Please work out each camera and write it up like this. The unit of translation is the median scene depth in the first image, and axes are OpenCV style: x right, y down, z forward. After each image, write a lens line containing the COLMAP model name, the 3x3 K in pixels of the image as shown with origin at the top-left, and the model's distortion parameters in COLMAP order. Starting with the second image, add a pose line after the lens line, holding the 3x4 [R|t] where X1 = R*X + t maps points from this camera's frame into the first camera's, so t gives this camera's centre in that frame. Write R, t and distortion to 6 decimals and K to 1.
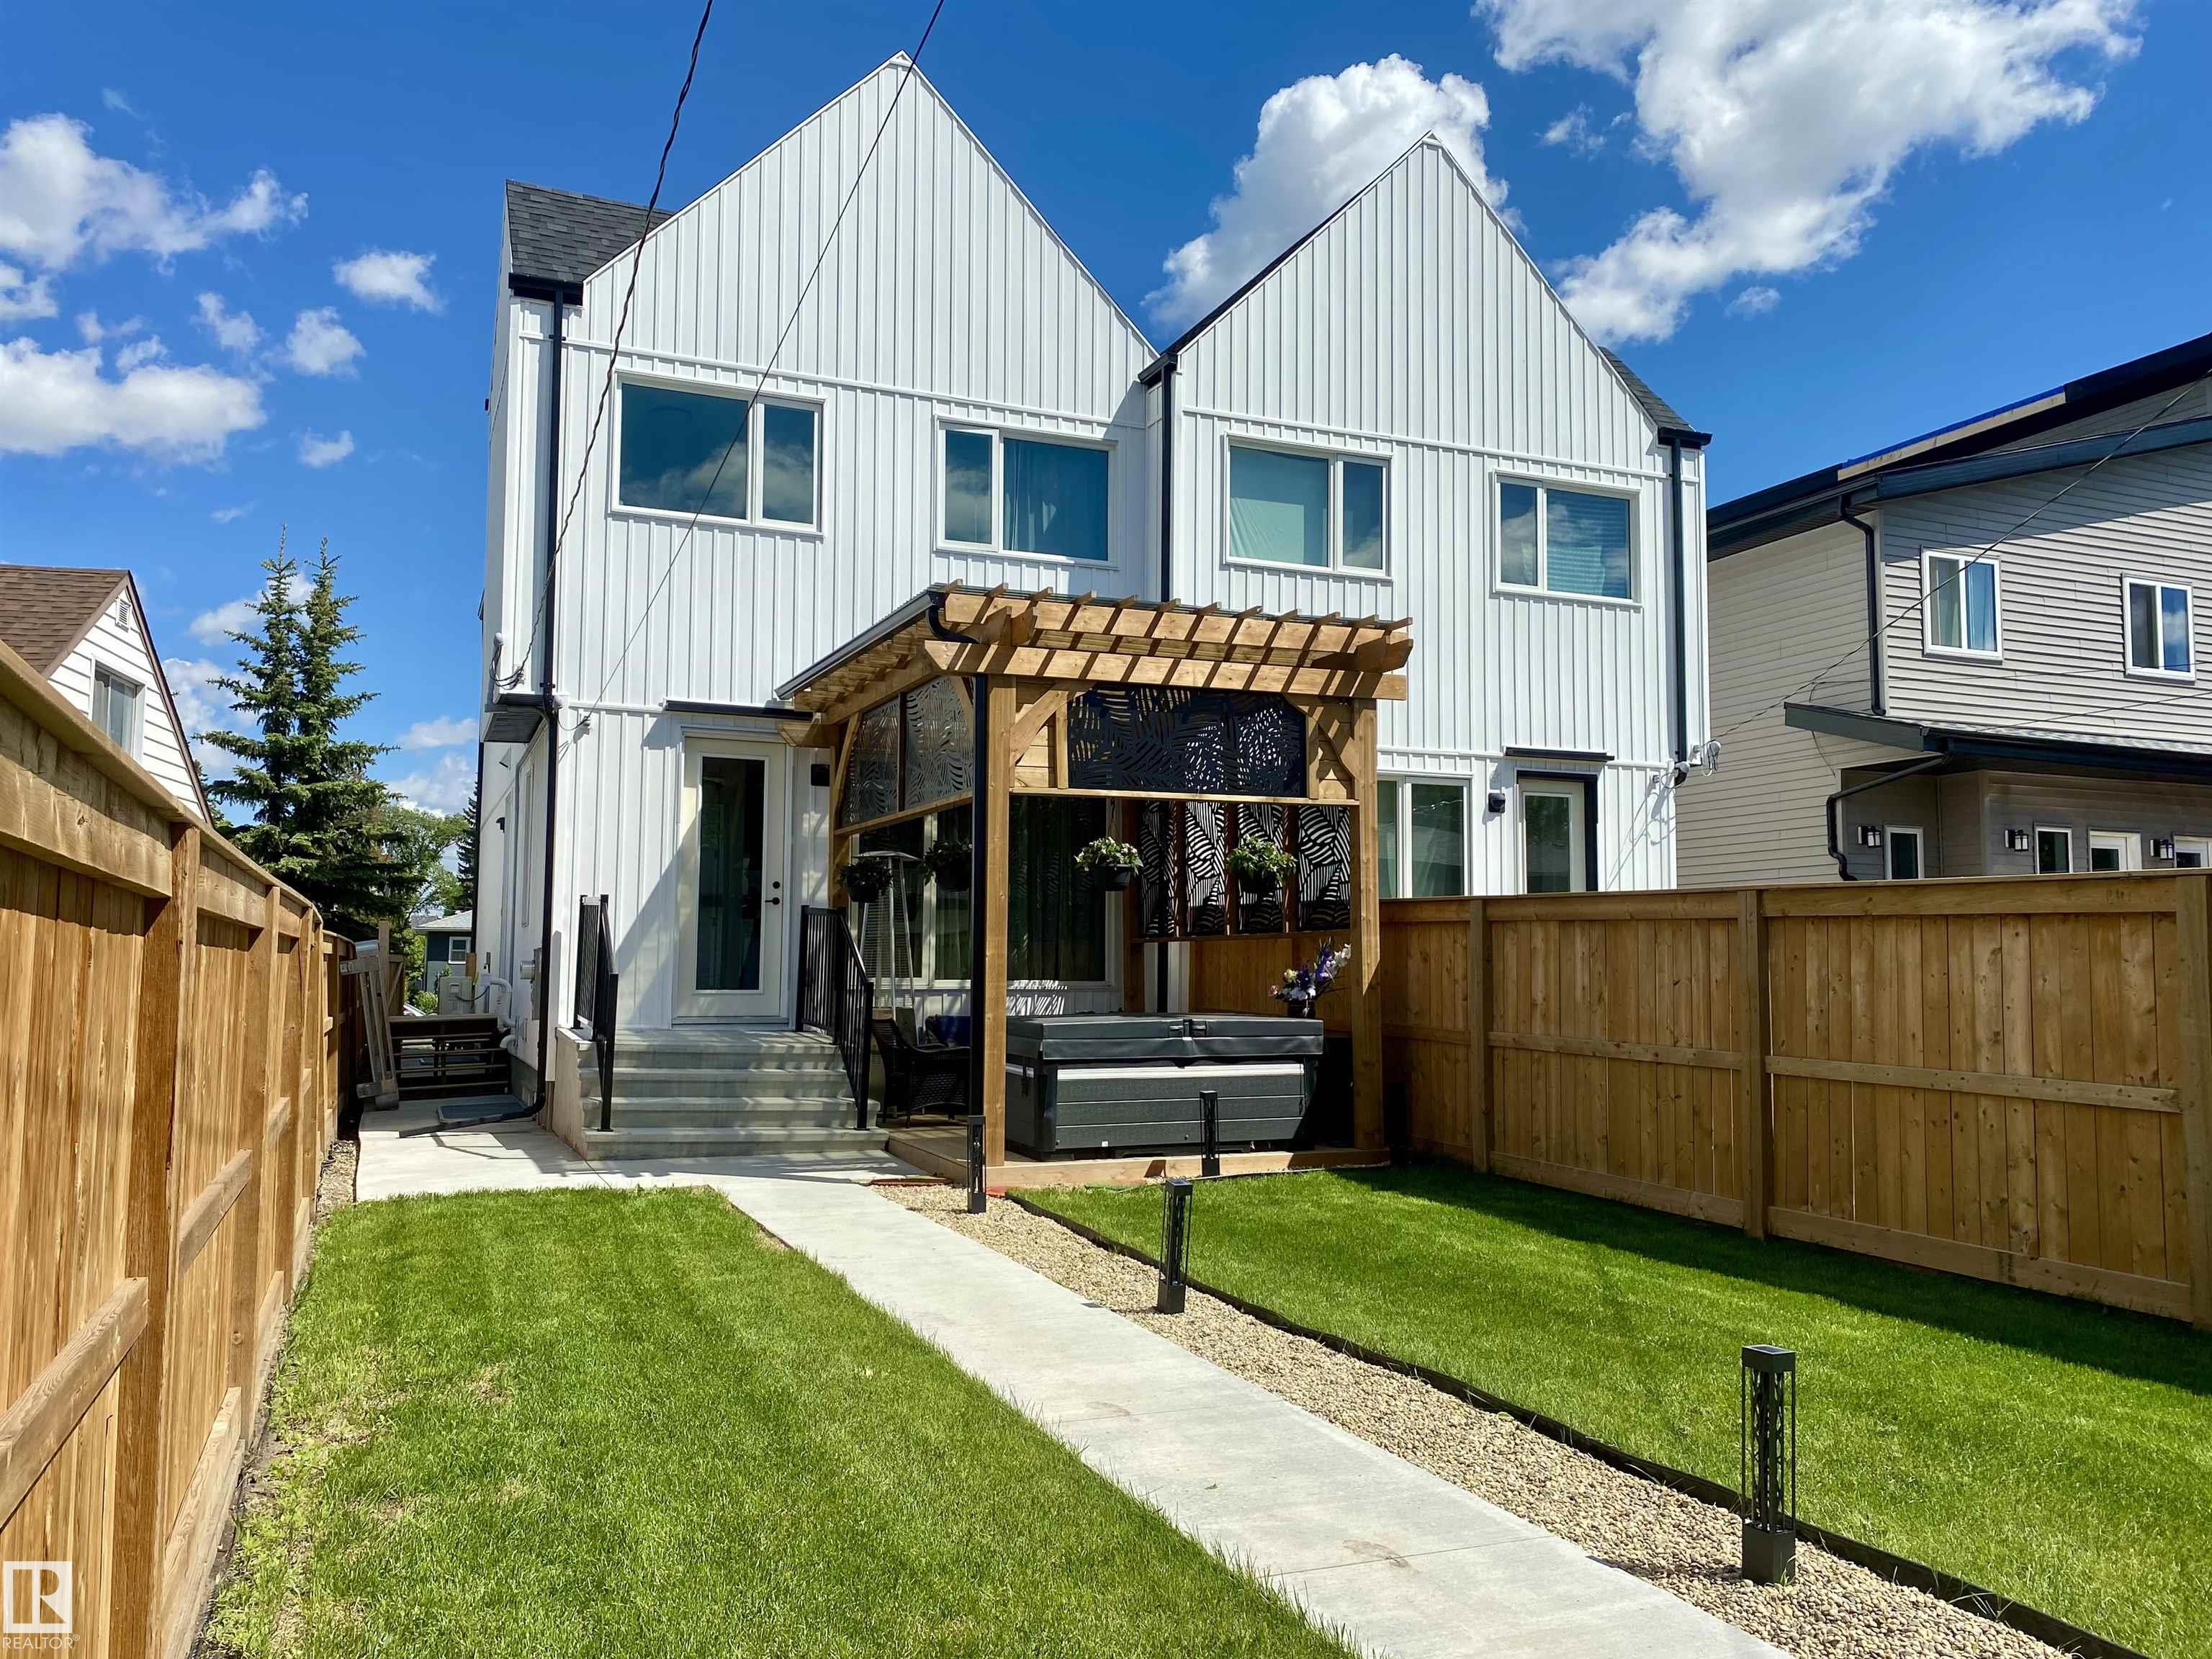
lens RADIAL K [[1683.2, 0, 1082.0], [0, 1683.2, 832.5], [0, 0, 1]] dist [0.043860, -0.054556]
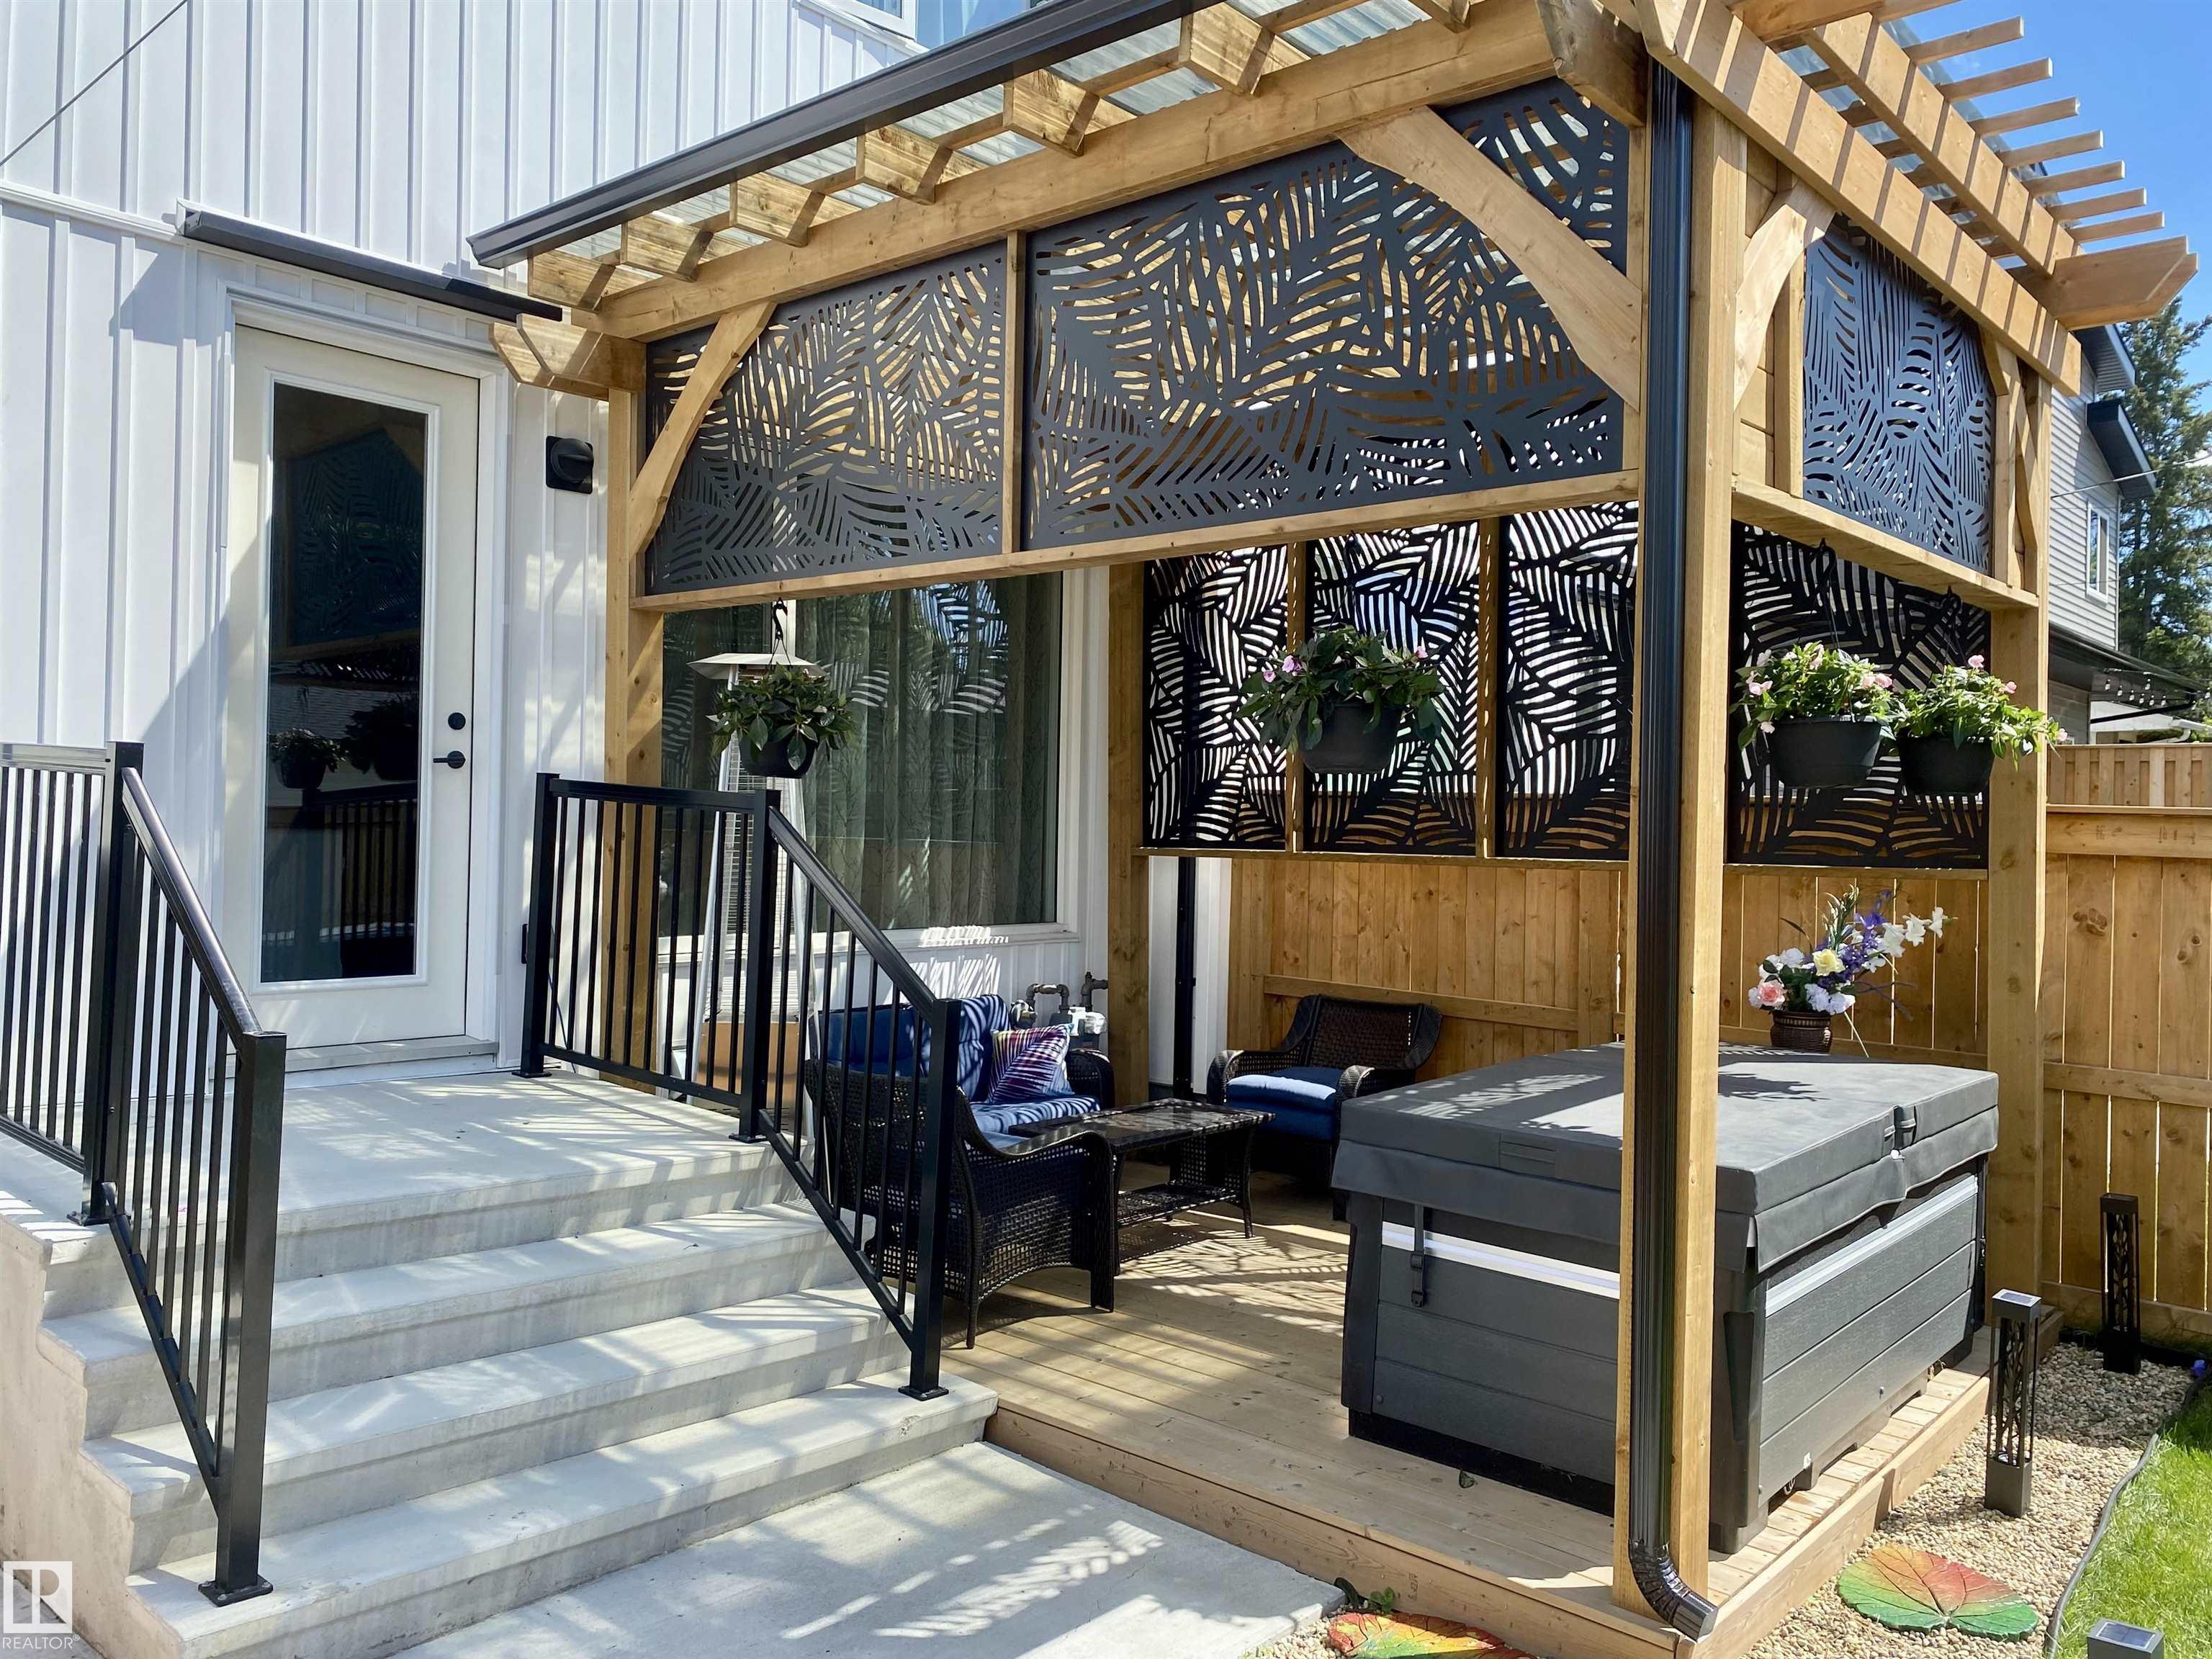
lens RADIAL K [[1683.2, 0, 1101.3], [0, 1683.2, 804.8], [0, 0, 1]] dist [0.043860, -0.054556]
pose [[0.896880, 0.015080, 0.442017, -0.264732], [-0.048952, 0.996663, 0.065325, 0.019679], [-0.439557, -0.080226, 0.894625, 0.659500]]
